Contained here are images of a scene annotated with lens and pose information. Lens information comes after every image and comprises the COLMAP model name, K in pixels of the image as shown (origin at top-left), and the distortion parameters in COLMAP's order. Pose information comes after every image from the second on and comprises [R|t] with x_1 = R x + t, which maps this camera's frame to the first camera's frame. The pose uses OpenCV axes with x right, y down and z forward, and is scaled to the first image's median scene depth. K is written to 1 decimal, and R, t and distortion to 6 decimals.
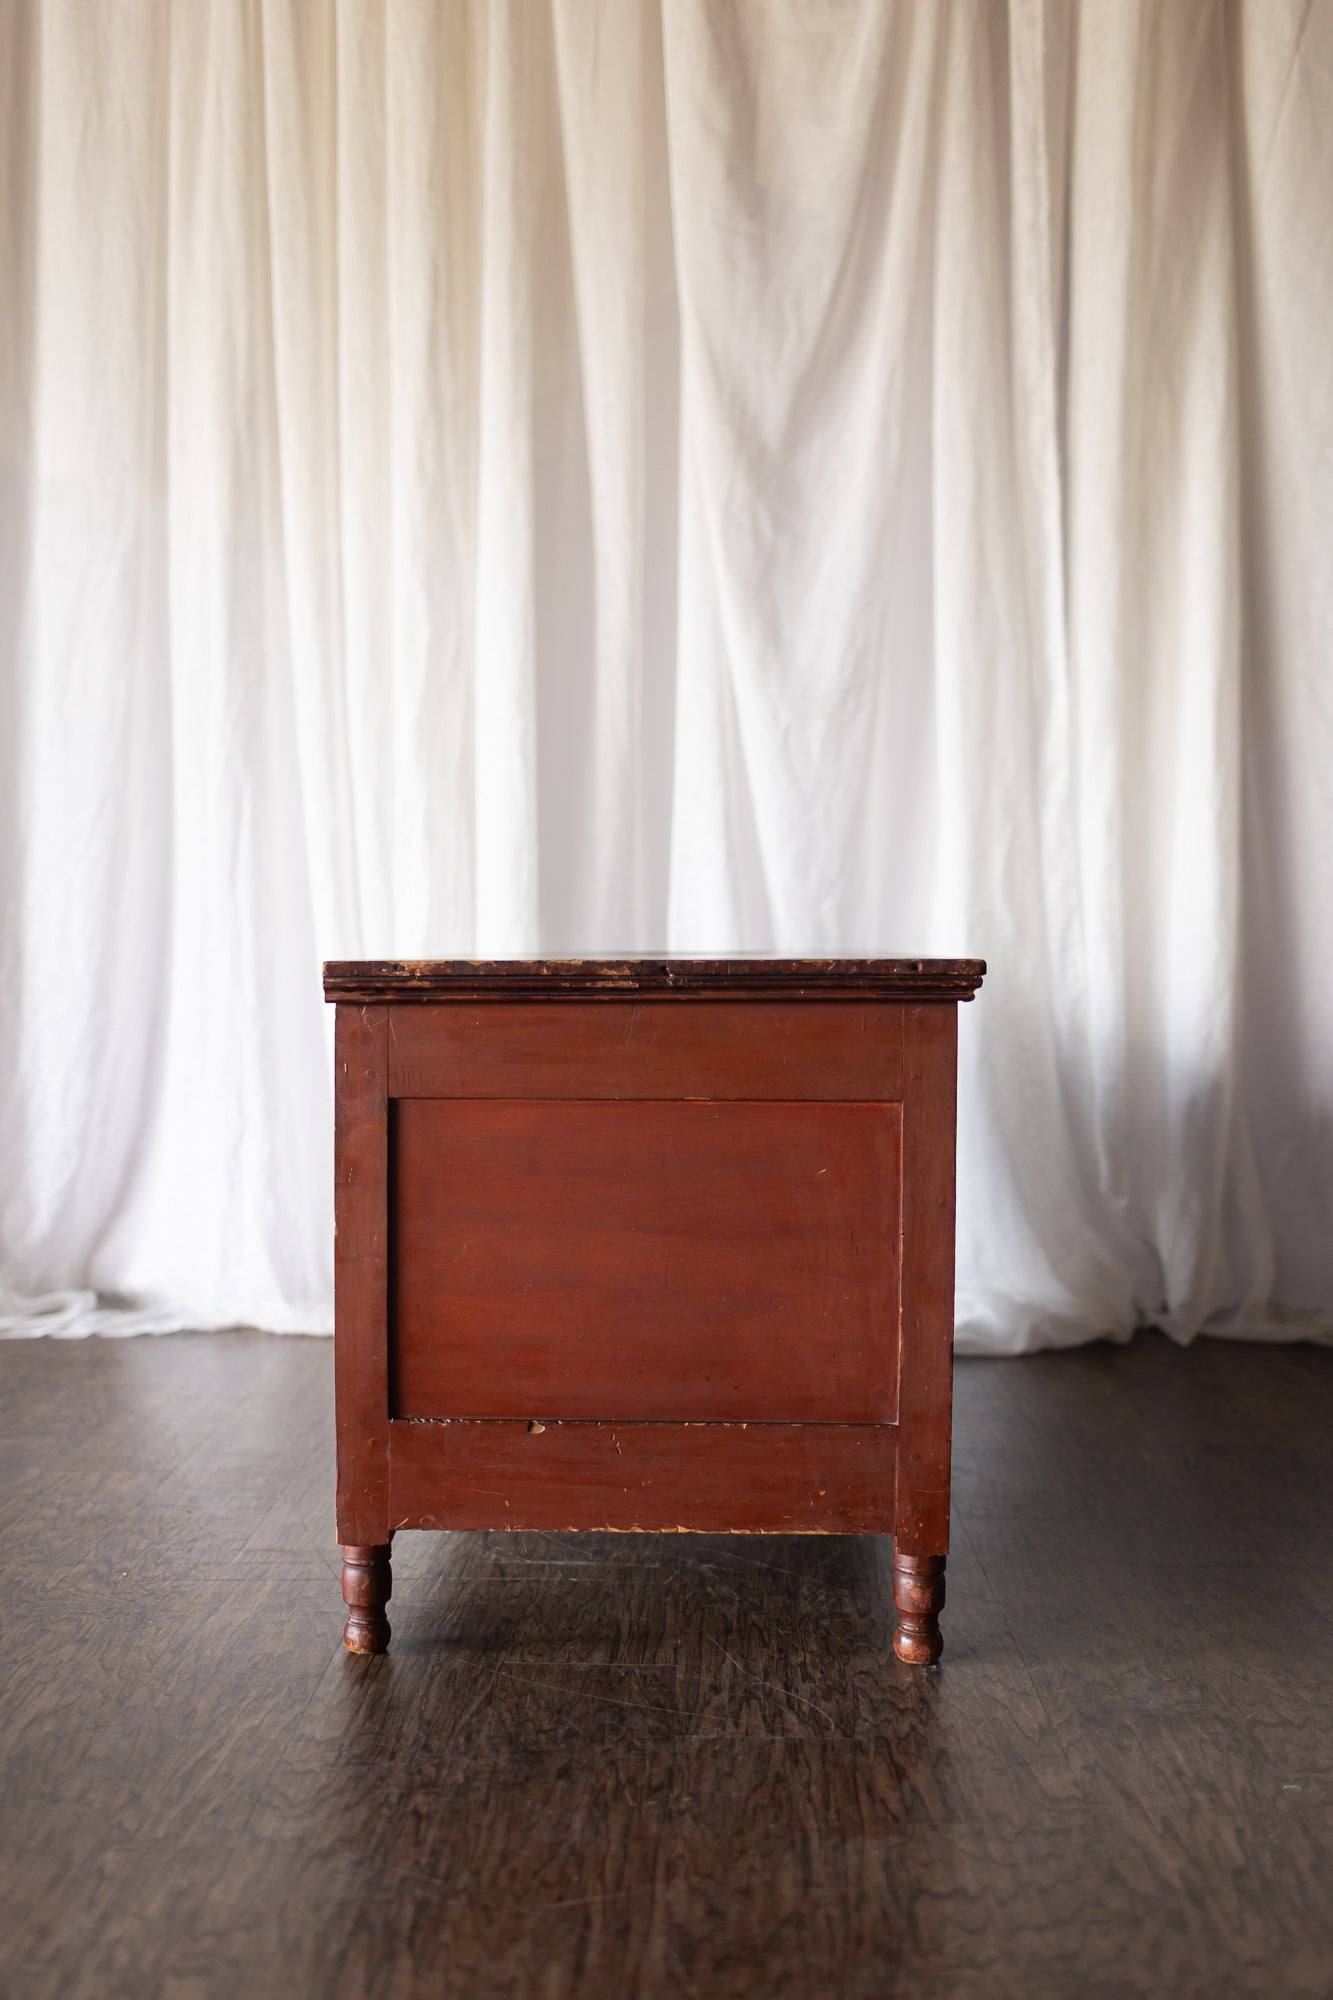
lens RADIAL K [[1758.8, 0, 615.2], [0, 1758.8, 1084.6], [0, 0, 1]] dist [-0.006847, 0.026905]
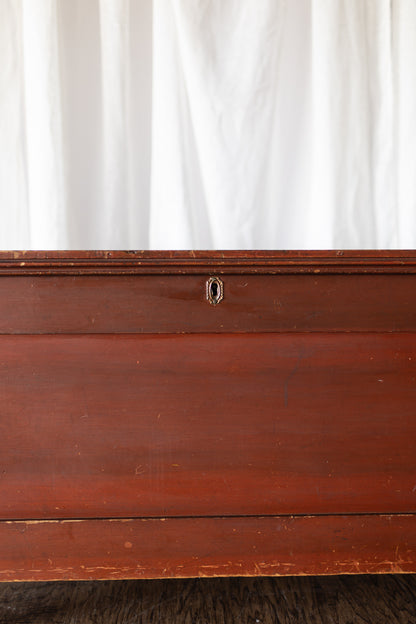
lens RADIAL K [[548.7, 0, 189.5], [0, 548.7, 349.0], [0, 0, 1]] dist [-0.006847, 0.026905]
pose [[0.998526, -0.014828, 0.052208, 0.039909], [0.012410, 0.998849, 0.046327, -0.013720], [-0.052835, -0.045611, 0.997561, 0.491997]]
